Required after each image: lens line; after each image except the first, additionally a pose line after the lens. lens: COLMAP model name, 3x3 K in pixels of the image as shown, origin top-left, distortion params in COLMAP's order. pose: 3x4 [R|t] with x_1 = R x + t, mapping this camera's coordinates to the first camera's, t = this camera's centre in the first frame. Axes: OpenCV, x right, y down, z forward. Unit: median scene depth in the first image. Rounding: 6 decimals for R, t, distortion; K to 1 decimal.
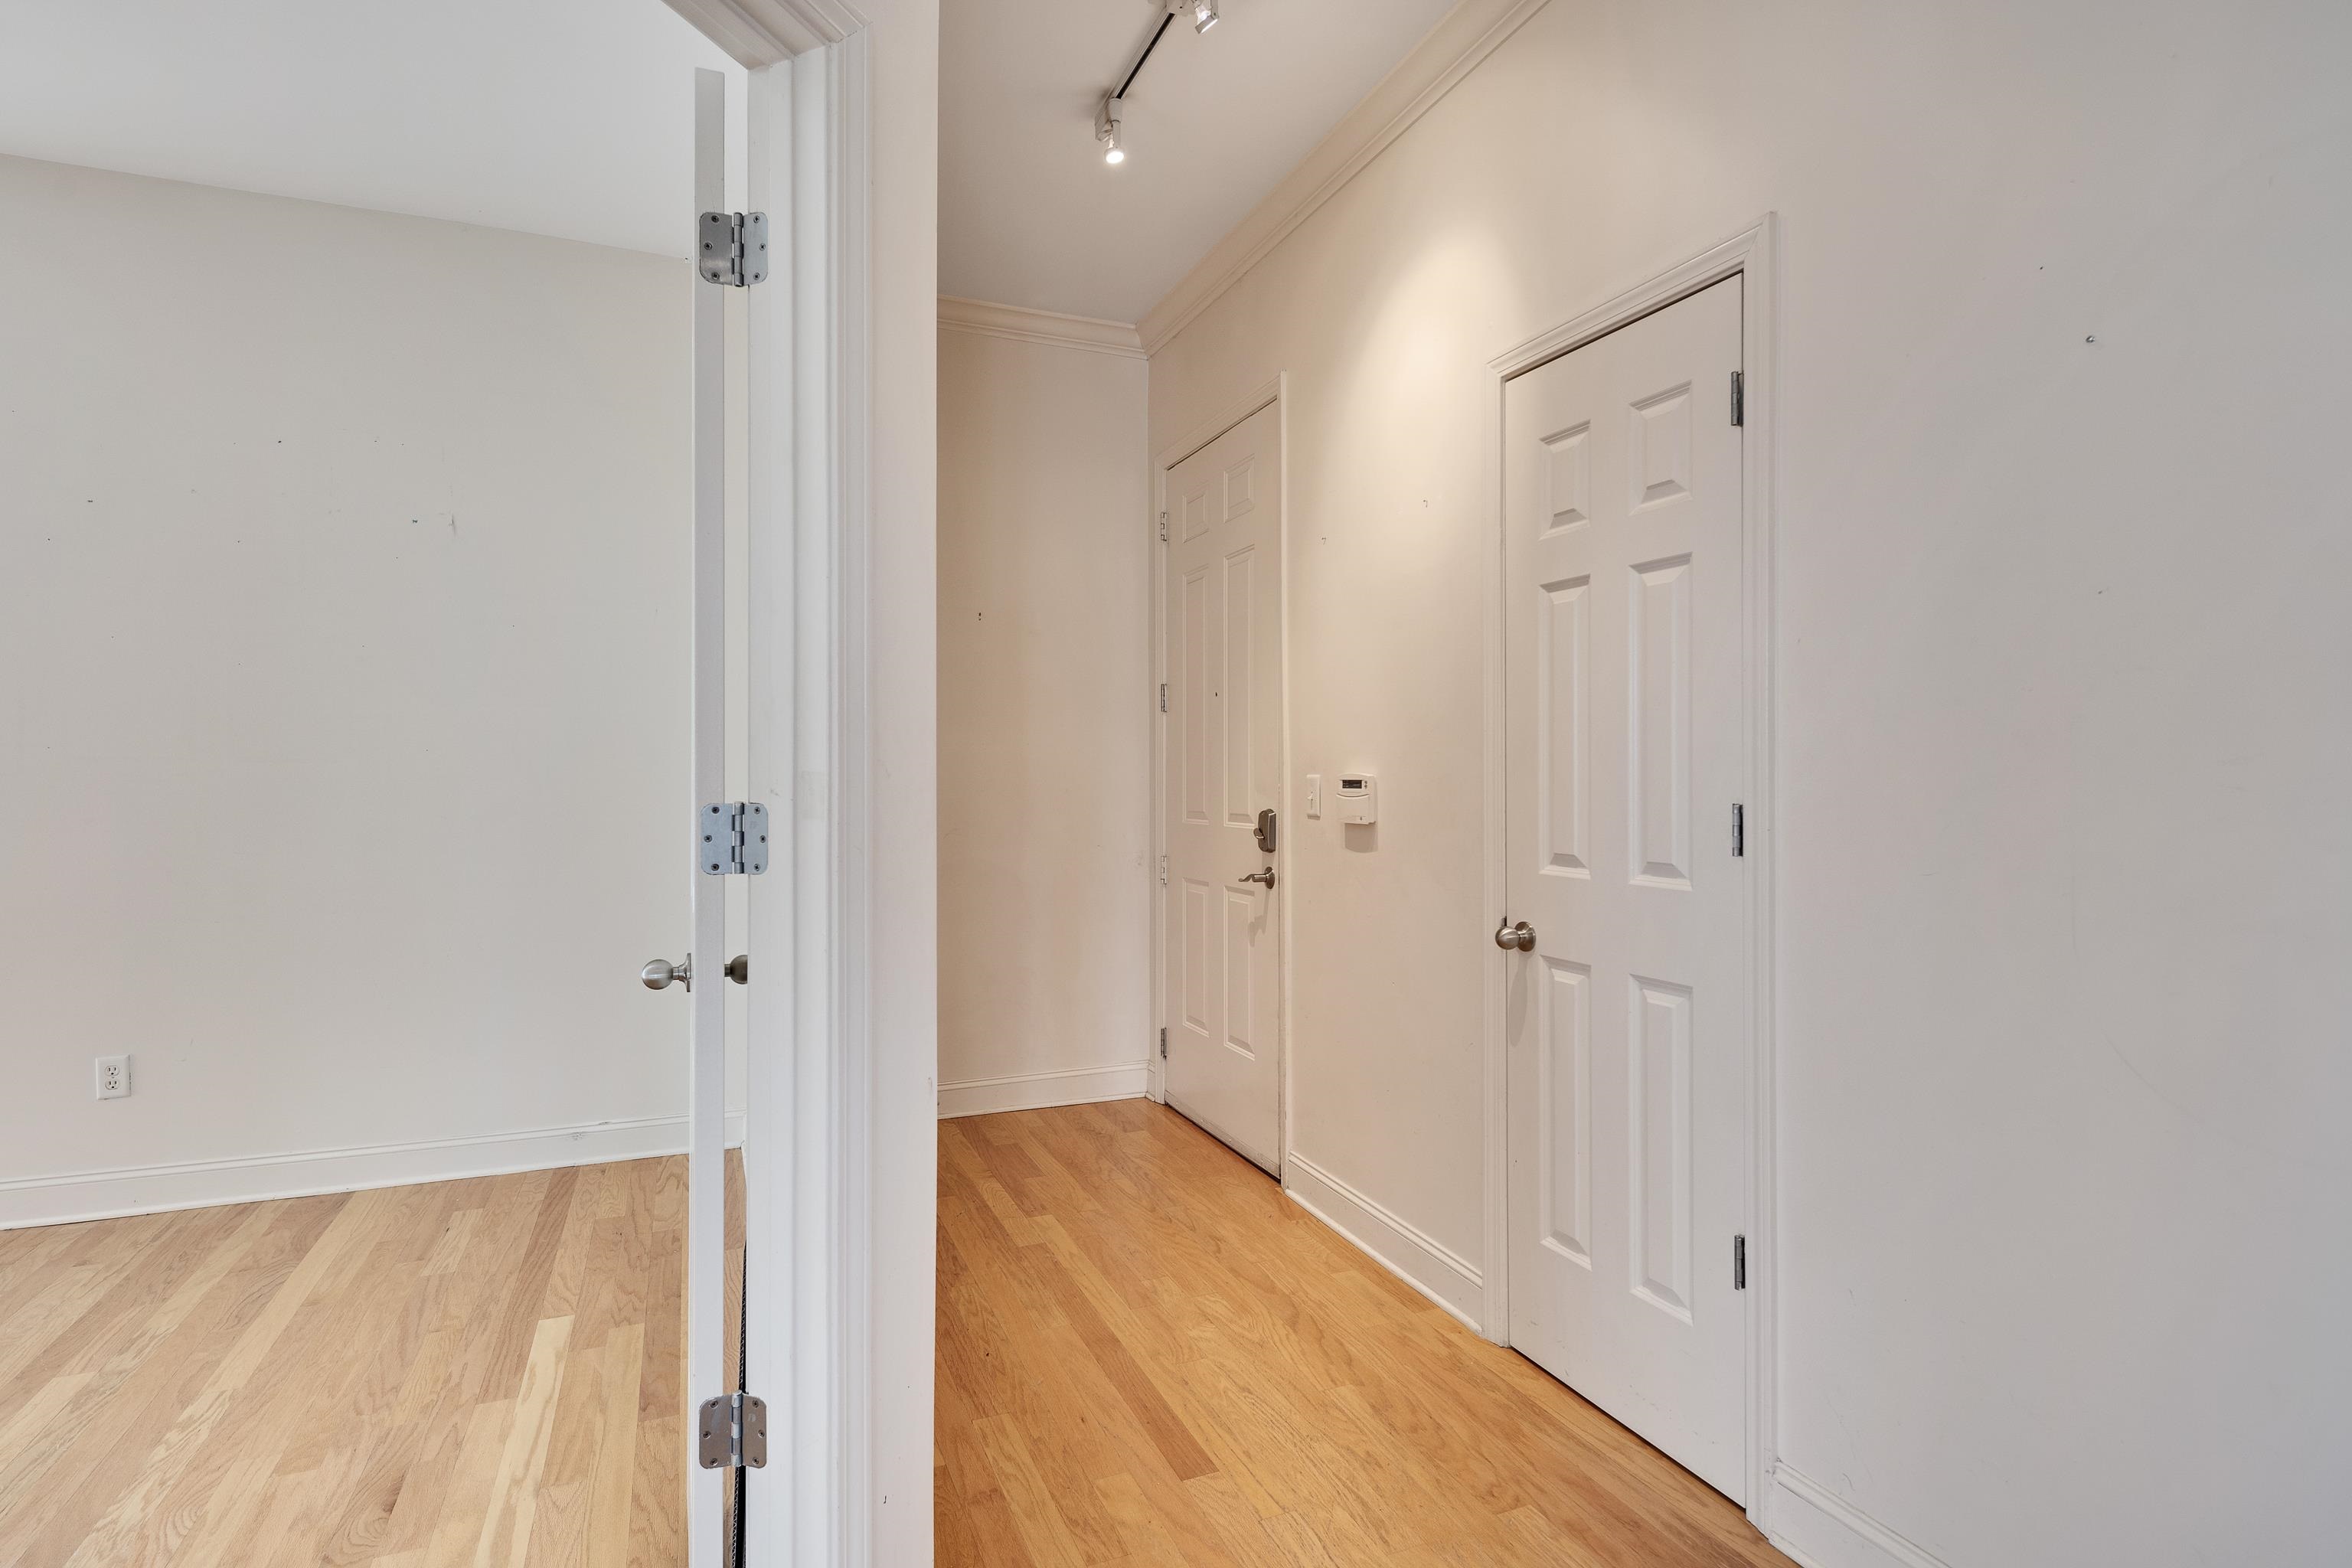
lens RADIAL K [[1139.6, 0, 1162.0], [0, 1139.6, 774.6], [0, 0, 1]] dist [-0.003235, -0.001659]
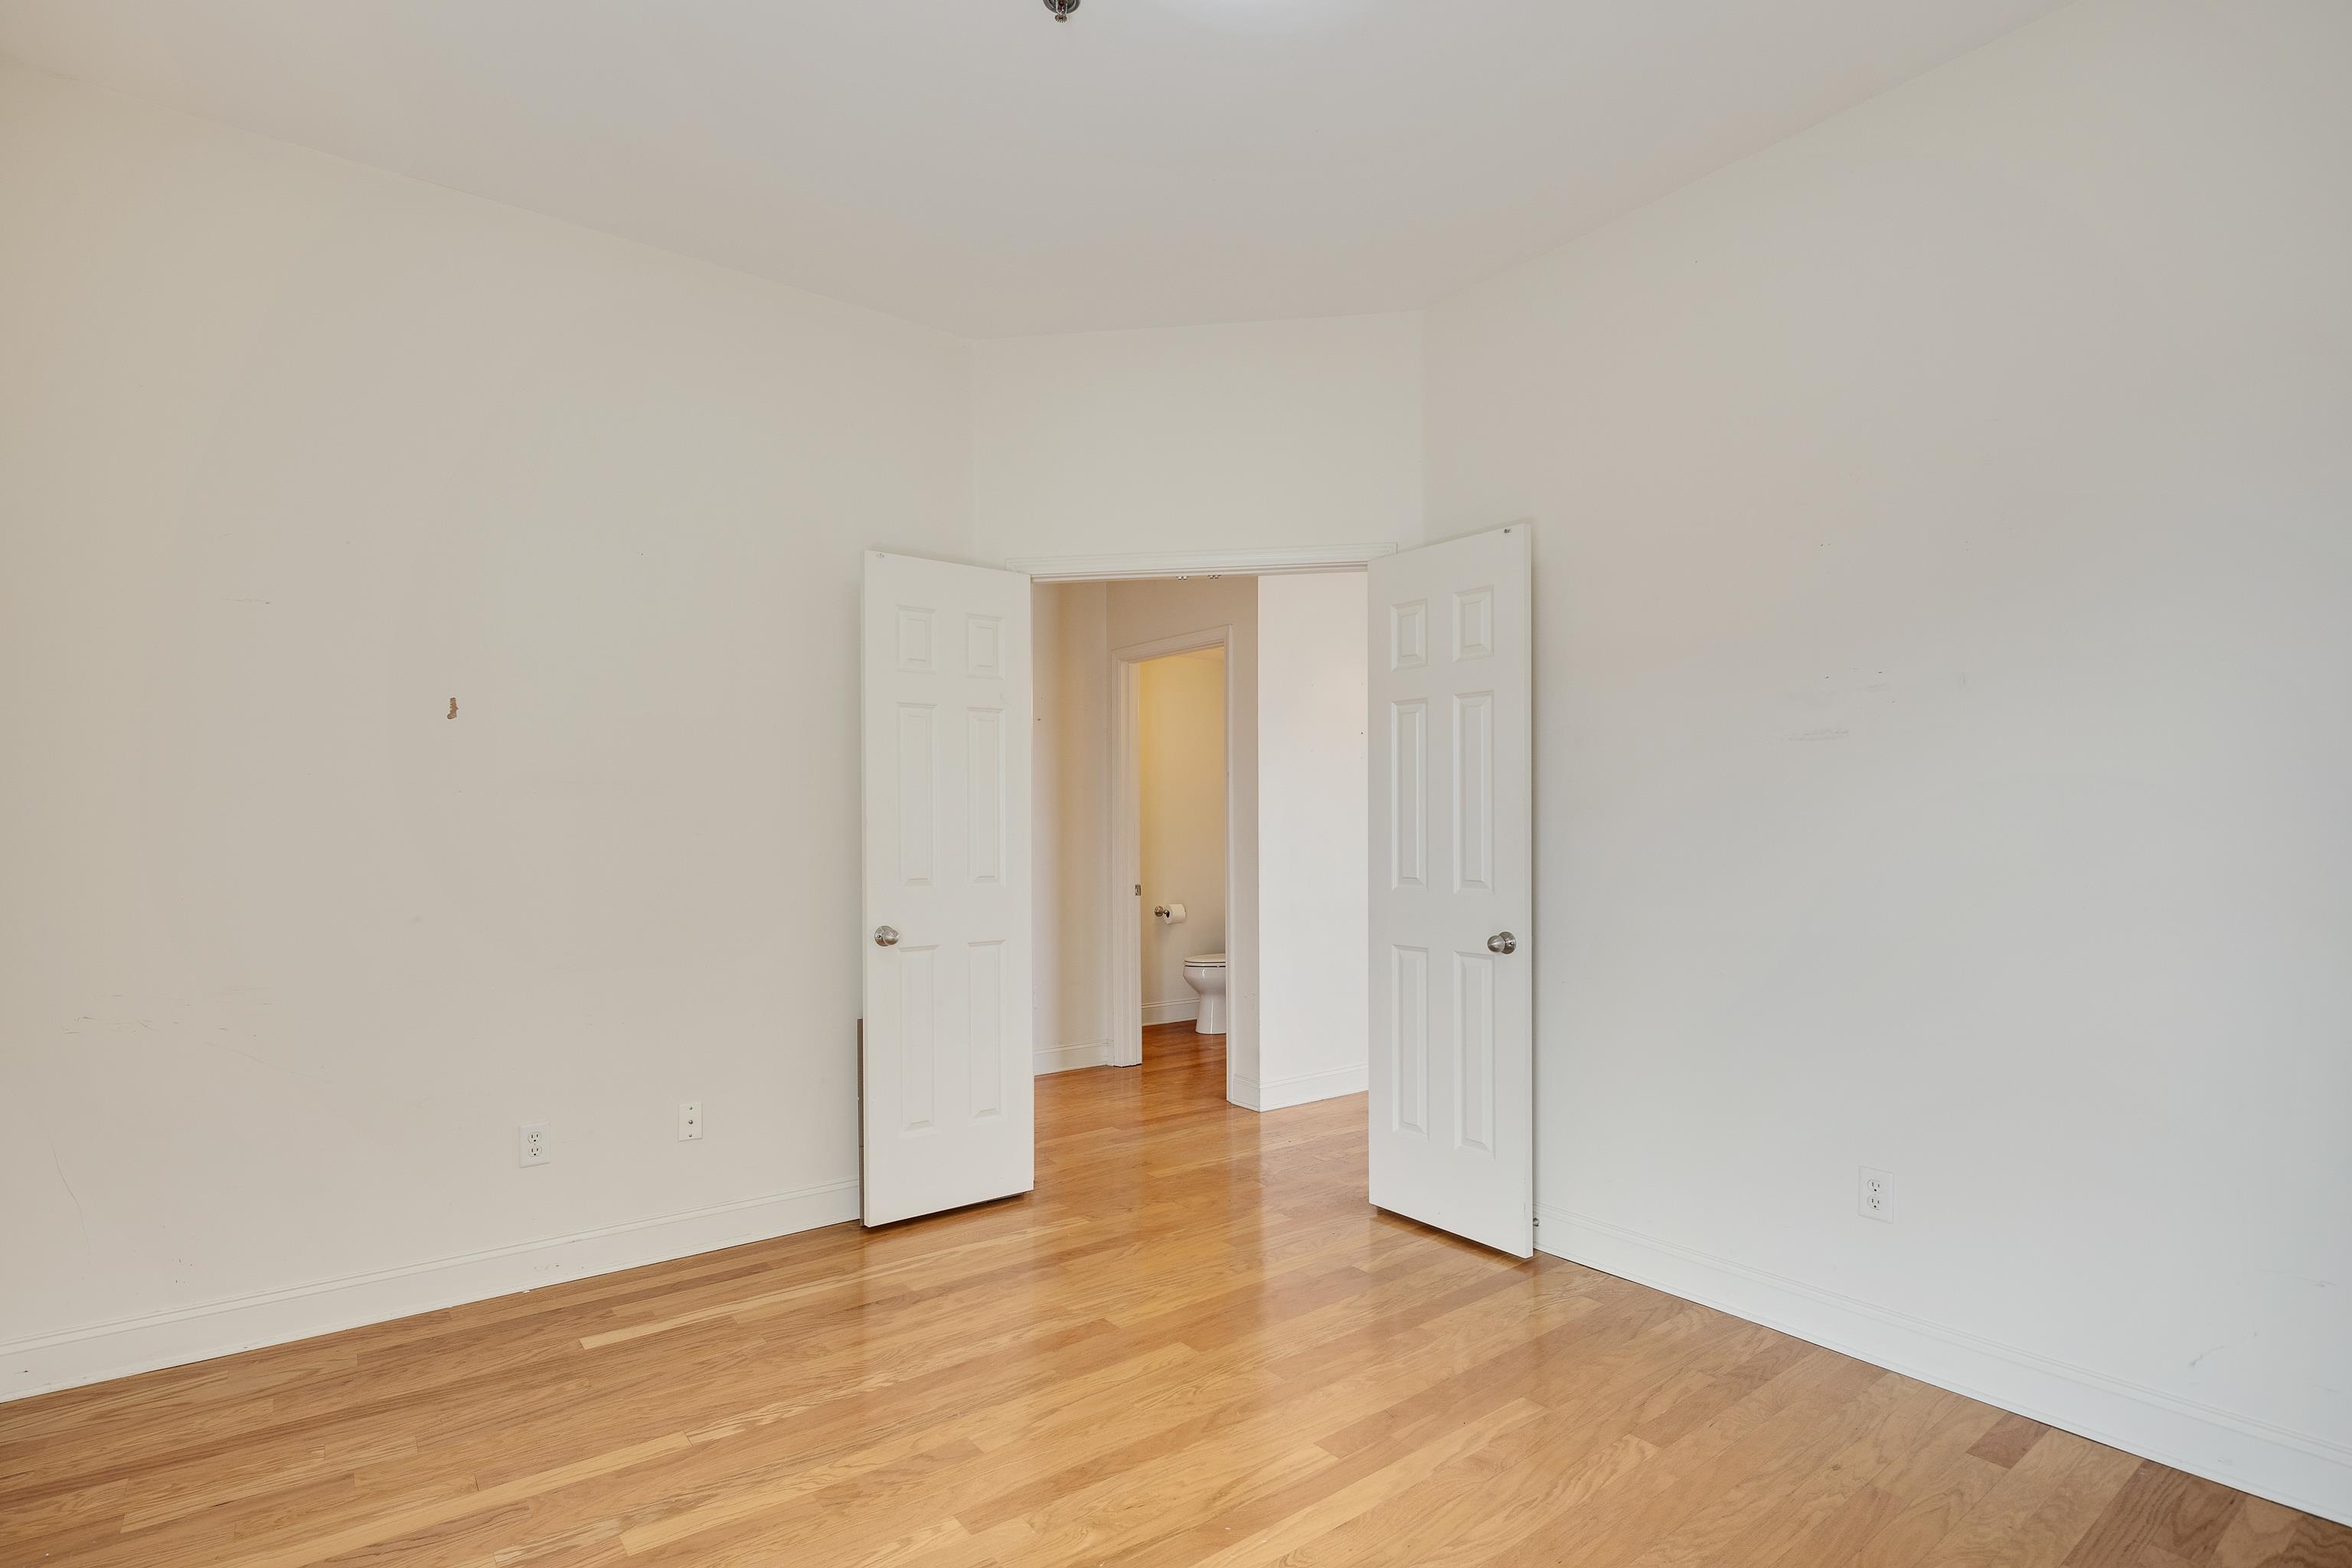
lens RADIAL K [[1139.6, 0, 1175.2], [0, 1139.6, 794.0], [0, 0, 1]] dist [-0.003235, -0.001659]
pose [[-0.261197, 0.028125, 0.964876, -1.570448], [0.008413, 0.999604, -0.026860, 0.001997], [-0.965249, 0.001102, -0.261331, 0.686856]]
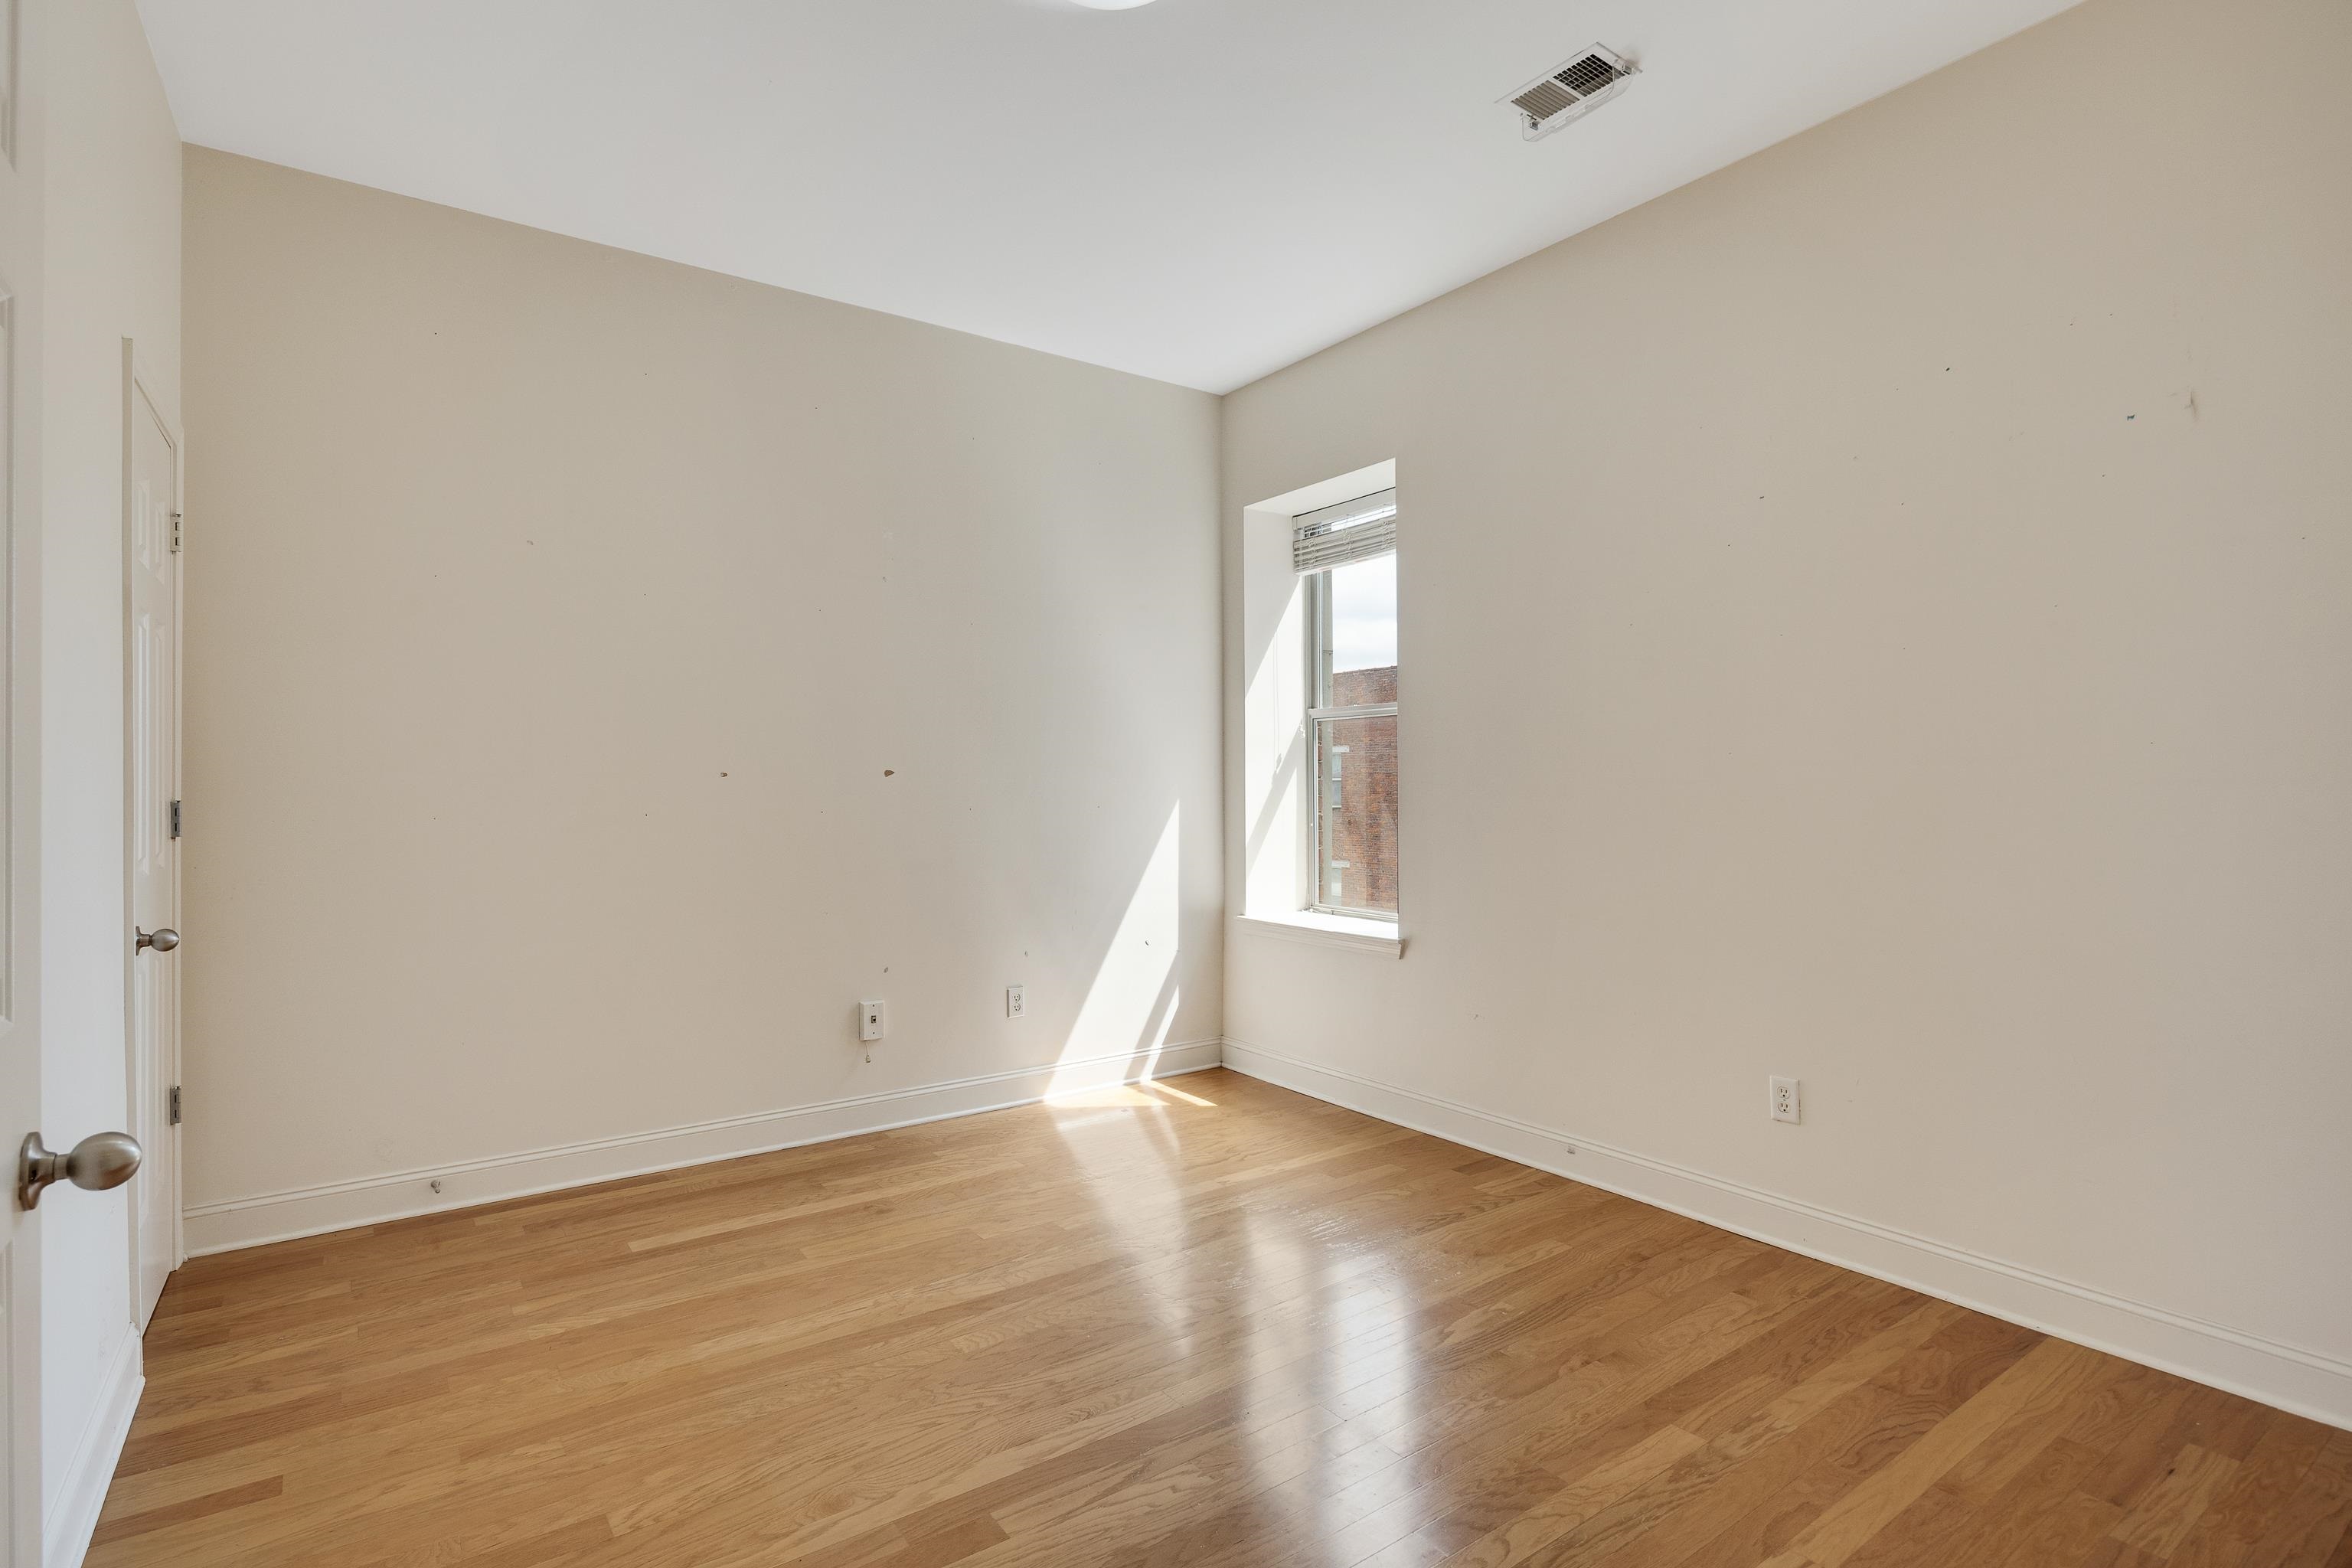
lens RADIAL K [[1139.6, 0, 1163.6], [0, 1139.6, 782.8], [0, 0, 1]] dist [-0.003235, -0.001659]
pose [[0.221299, 0.002416, -0.975203, -0.134523], [-0.002903, 0.999994, 0.001819, 0.005653], [0.975202, 0.002428, 0.221305, 0.318555]]
